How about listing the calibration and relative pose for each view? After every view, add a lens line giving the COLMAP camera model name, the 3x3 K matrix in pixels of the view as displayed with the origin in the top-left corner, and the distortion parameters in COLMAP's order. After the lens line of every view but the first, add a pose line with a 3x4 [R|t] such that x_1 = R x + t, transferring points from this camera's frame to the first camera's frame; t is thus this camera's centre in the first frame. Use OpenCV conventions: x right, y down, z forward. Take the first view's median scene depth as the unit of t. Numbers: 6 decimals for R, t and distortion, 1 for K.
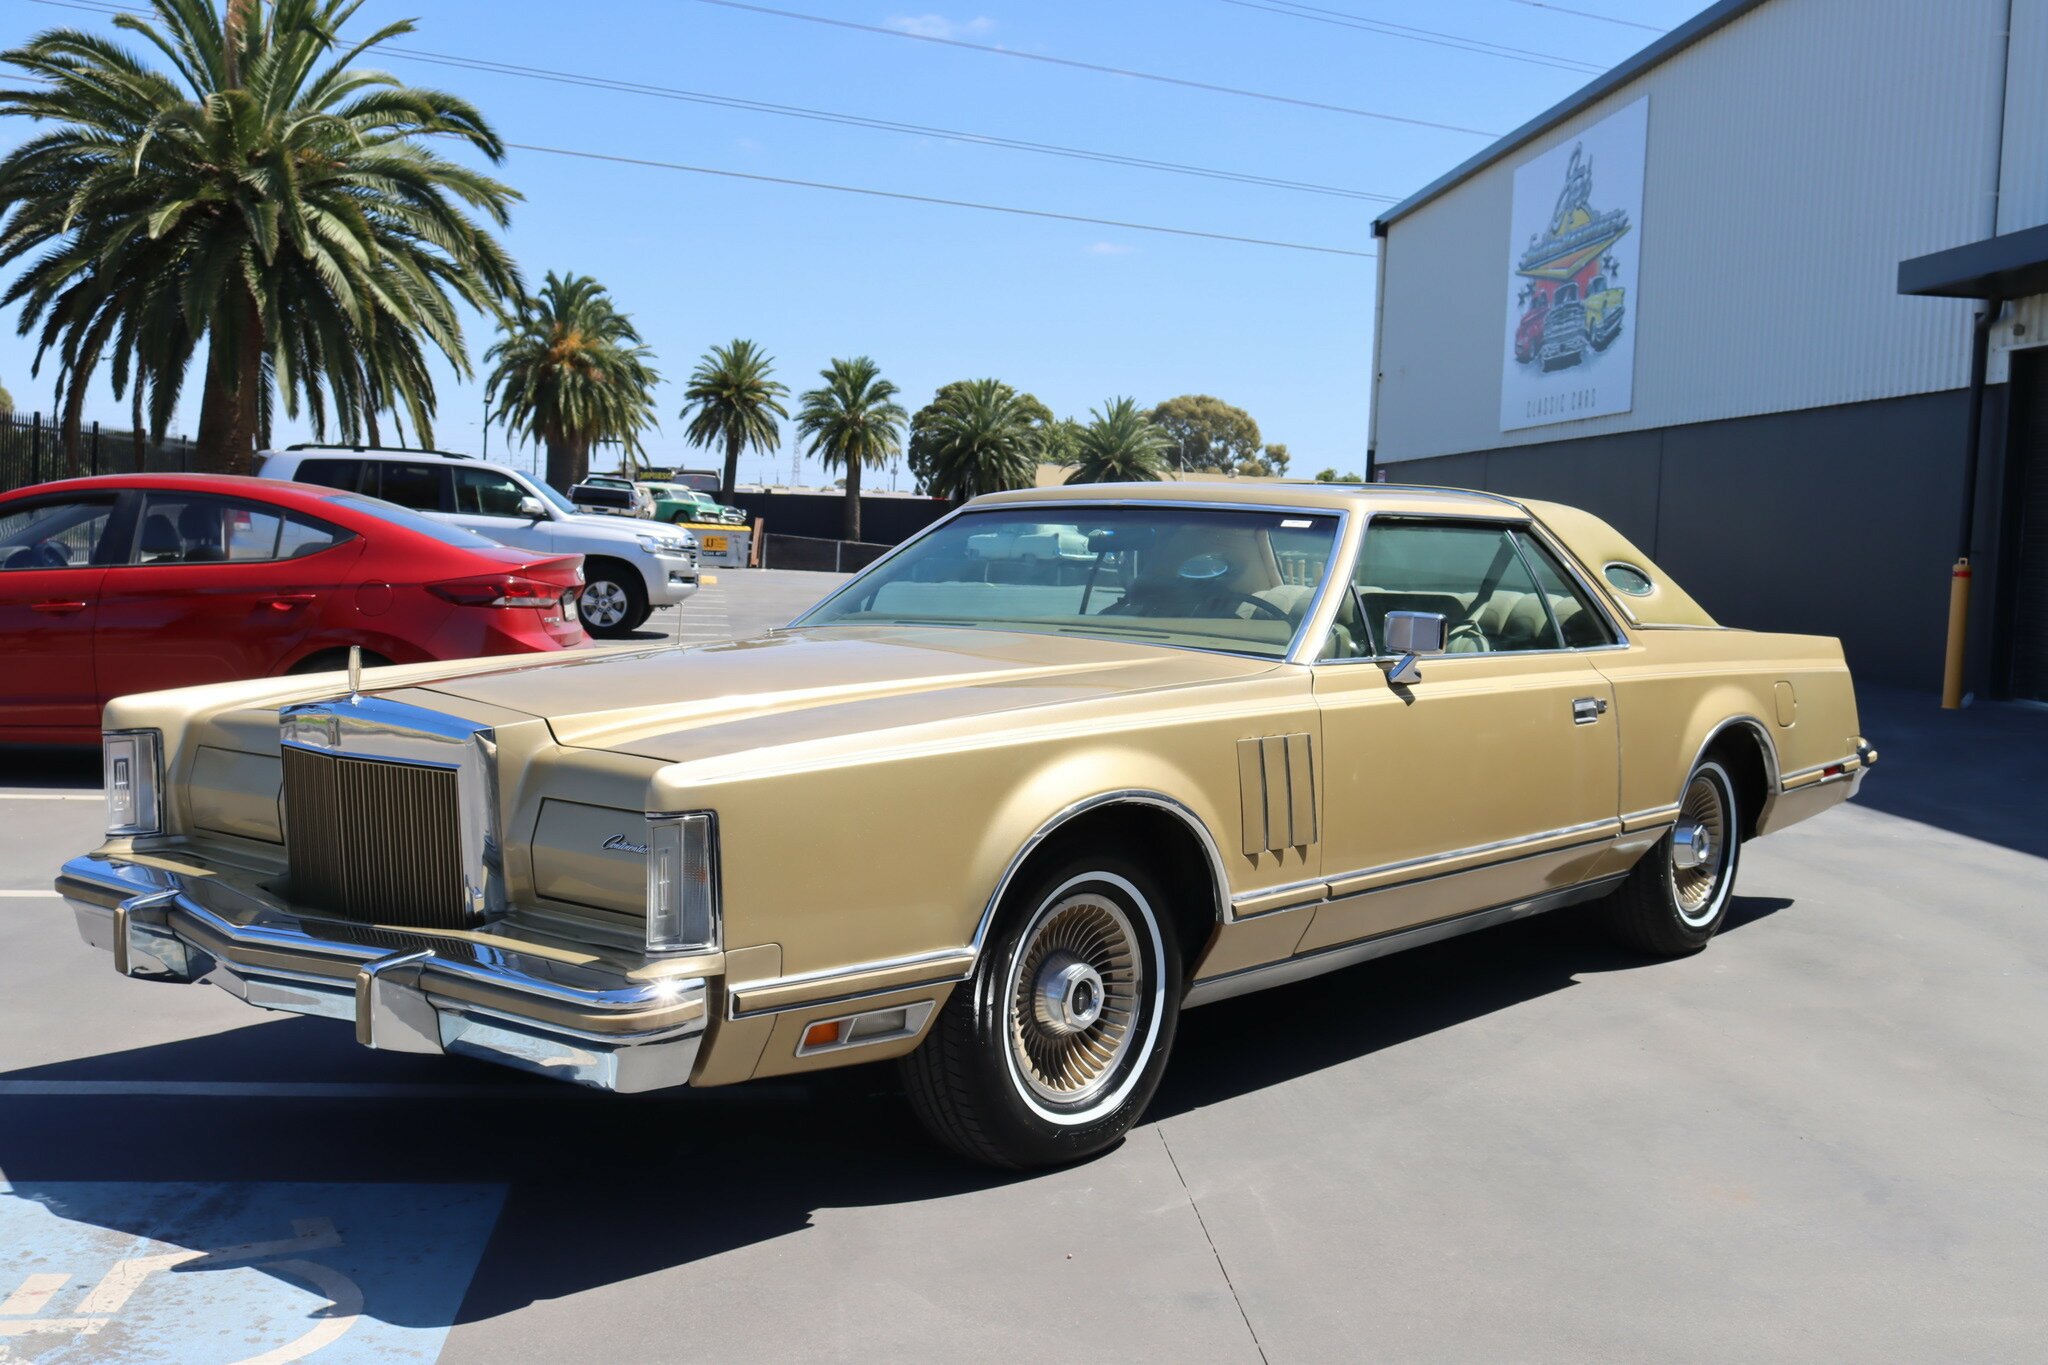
lens RADIAL K [[2215.0, 0, 1045.8], [0, 2215.0, 624.5], [0, 0, 1]] dist [-0.080285, 0.000000]
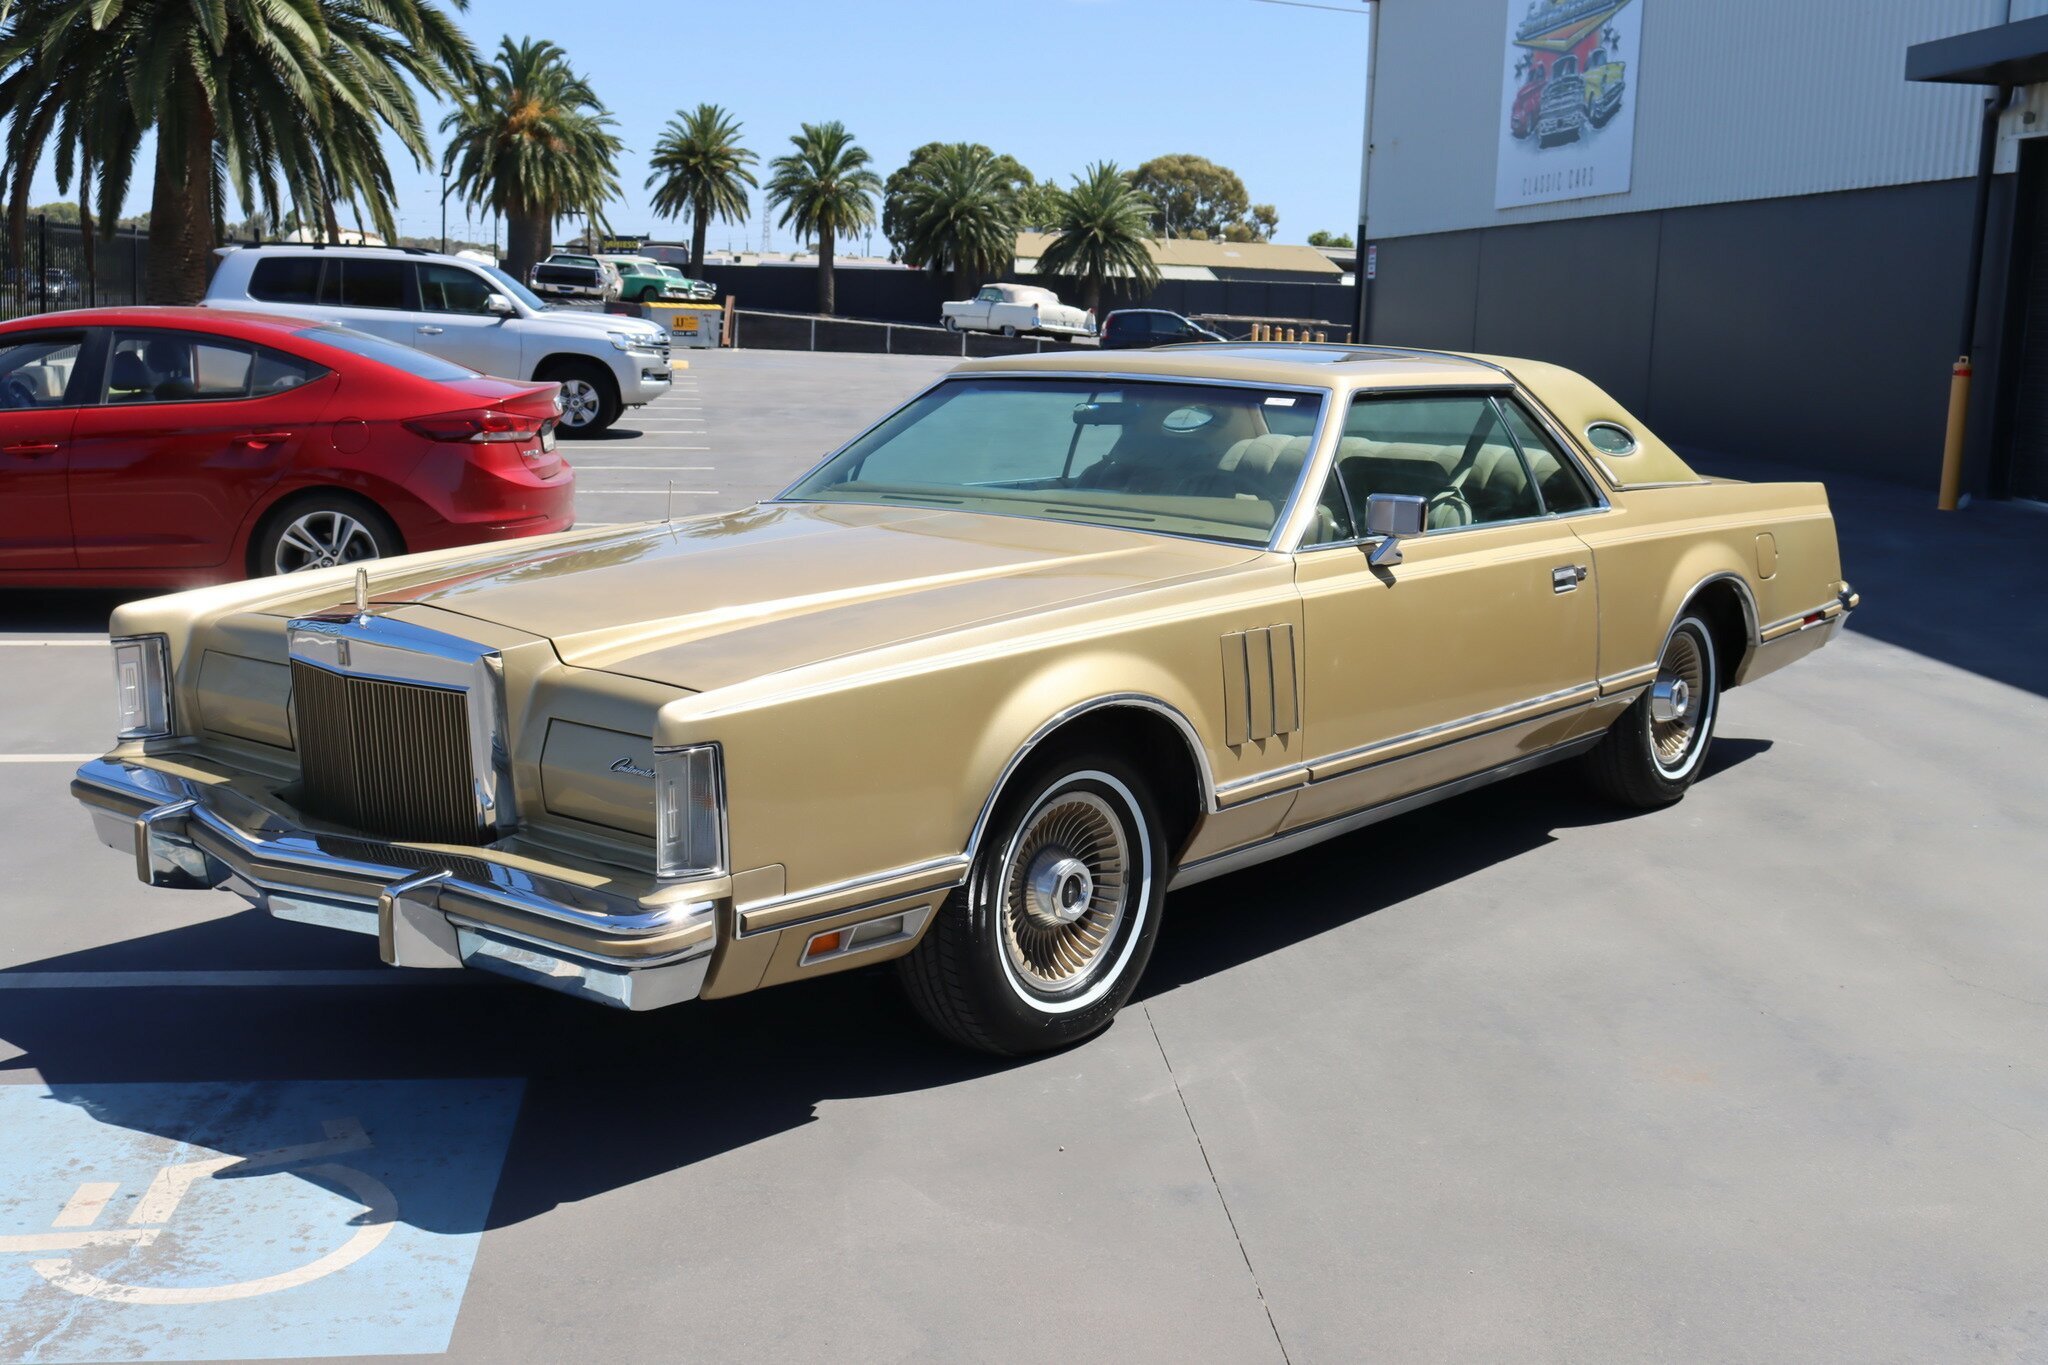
lens RADIAL K [[2276.0, 0, 1038.1], [0, 2276.0, 629.9], [0, 0, 1]] dist [-0.074899, 0.000000]
pose [[0.999958, -0.008233, 0.004111, -0.000552], [0.007765, 0.994616, 0.103336, -0.013716], [-0.004939, -0.103300, 0.994638, -0.010948]]
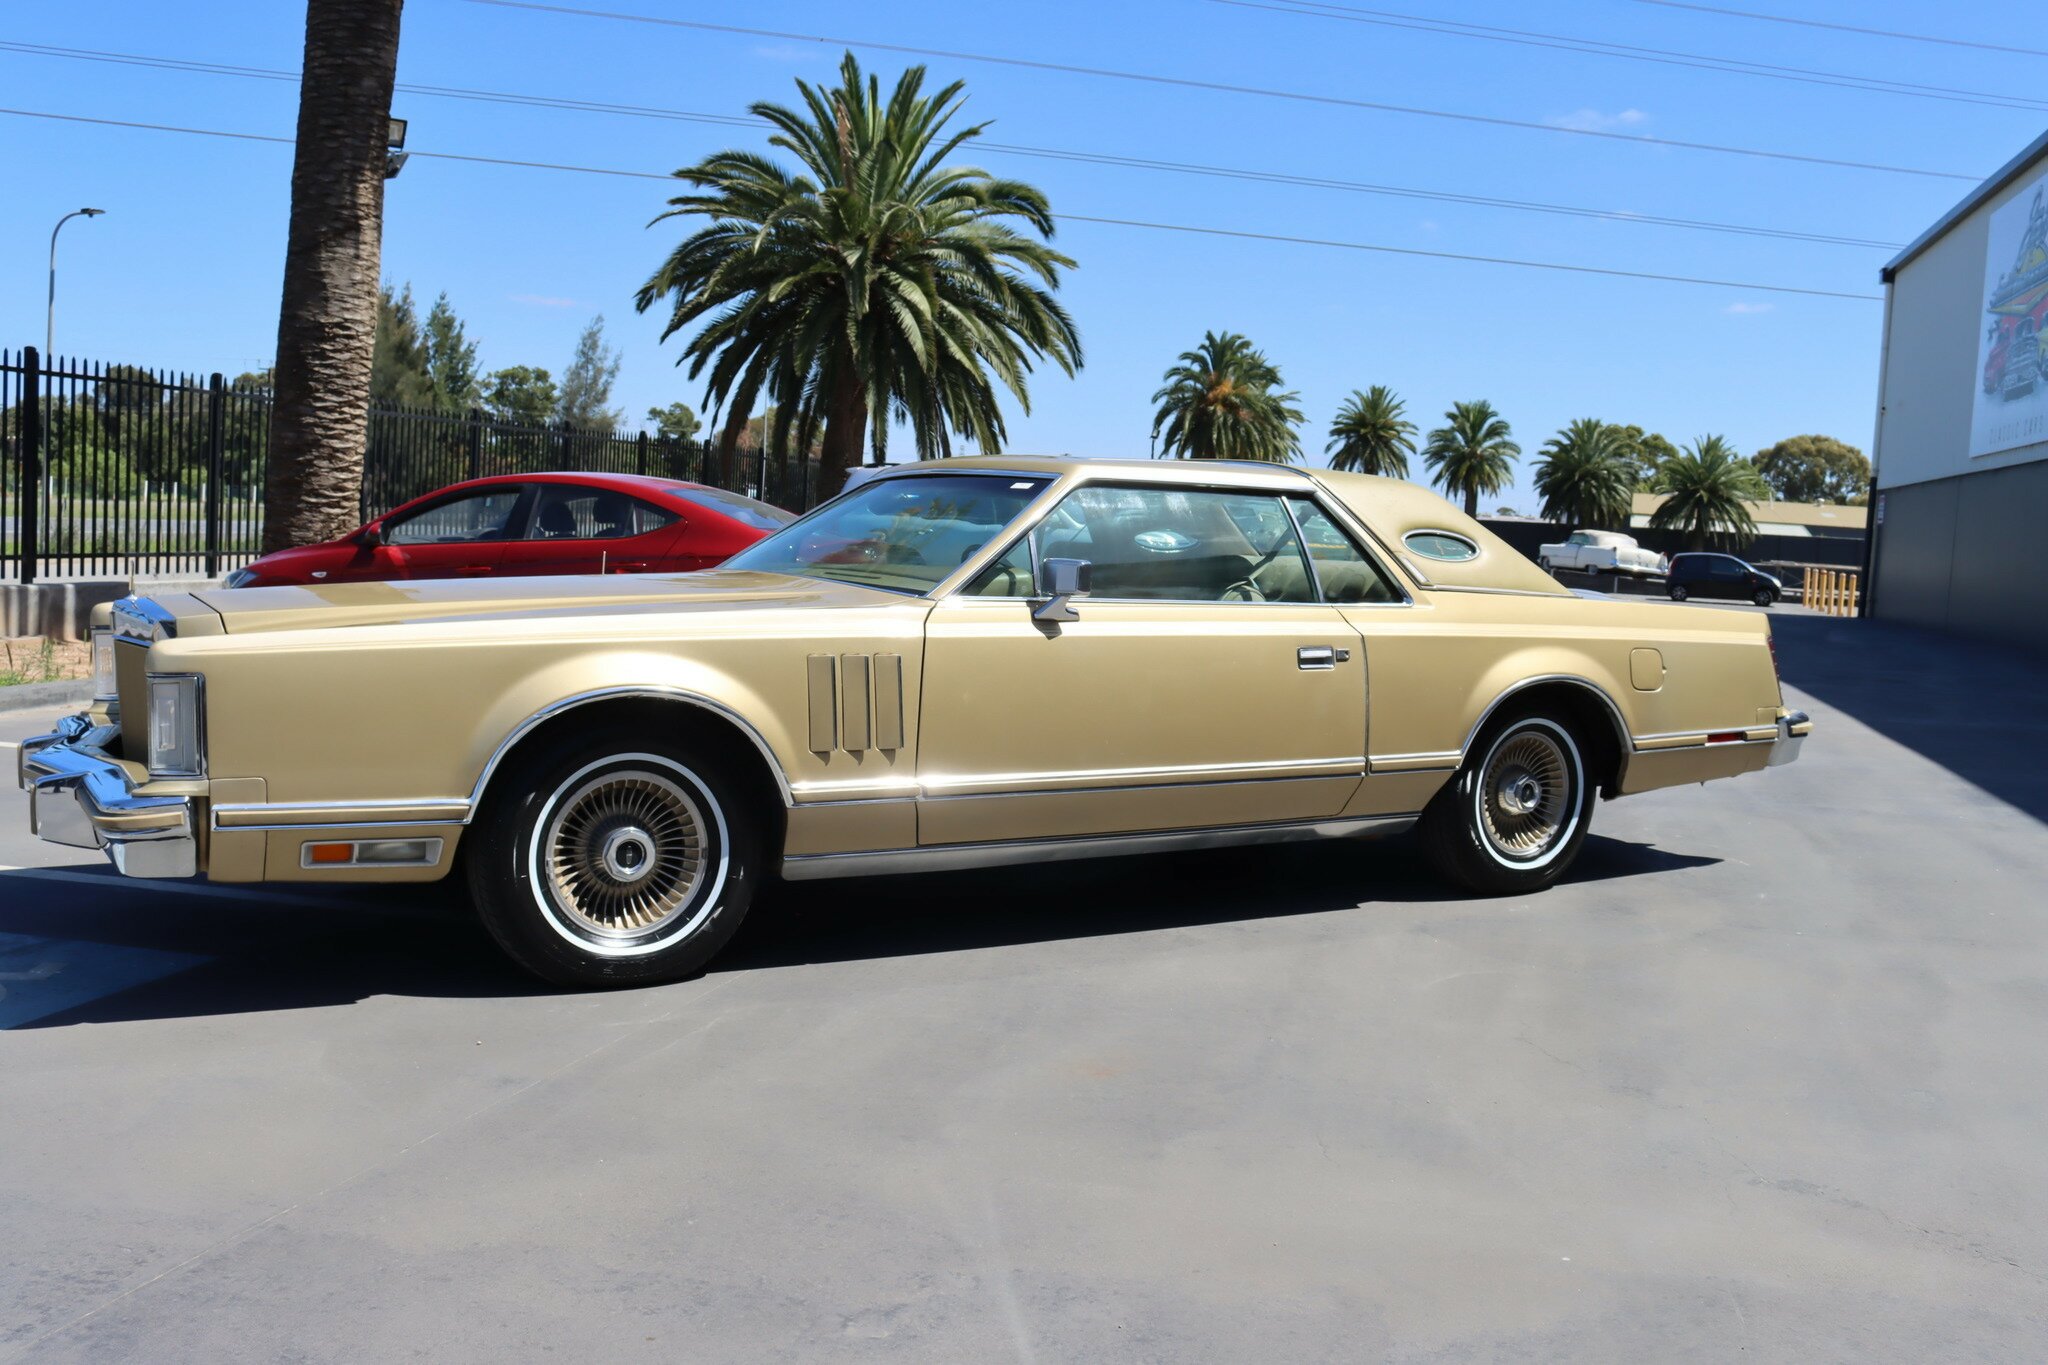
lens RADIAL K [[1842.8, 0, 1019.3], [0, 1842.8, 672.3], [0, 0, 1]] dist [-0.119705, 0.078844]
pose [[0.939992, 0.034101, -0.339489, 0.121483], [-0.025656, 0.999240, 0.029335, 0.006698], [0.340232, -0.018865, 0.940152, 0.023961]]
